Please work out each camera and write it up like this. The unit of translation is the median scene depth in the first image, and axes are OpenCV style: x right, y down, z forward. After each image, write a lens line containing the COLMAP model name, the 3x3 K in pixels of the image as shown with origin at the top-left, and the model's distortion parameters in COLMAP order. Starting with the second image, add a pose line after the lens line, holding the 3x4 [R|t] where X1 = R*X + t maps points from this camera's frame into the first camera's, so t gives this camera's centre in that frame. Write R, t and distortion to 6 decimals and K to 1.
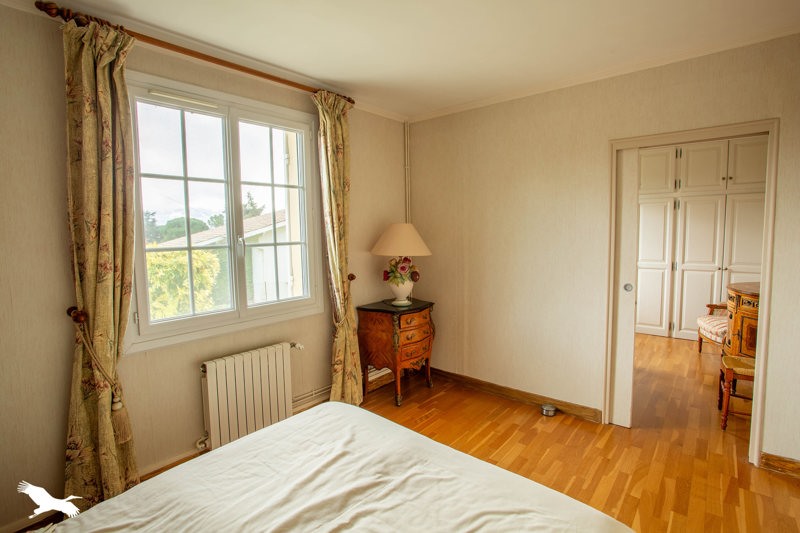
lens RADIAL K [[385.1, 0, 394.3], [0, 385.1, 265.0], [0, 0, 1]] dist [-0.055638, 0.000133]
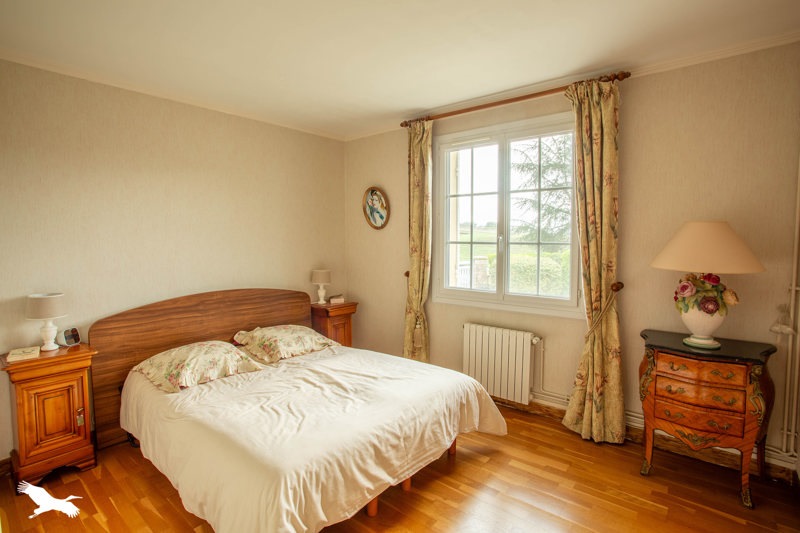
lens RADIAL K [[385.1, 0, 394.3], [0, 385.1, 265.0], [0, 0, 1]] dist [-0.055638, 0.000133]
pose [[0.022102, 0.098250, -0.994916, 0.865686], [-0.077805, 0.992310, 0.096264, -0.073811], [0.996724, 0.075282, 0.029576, 0.625223]]
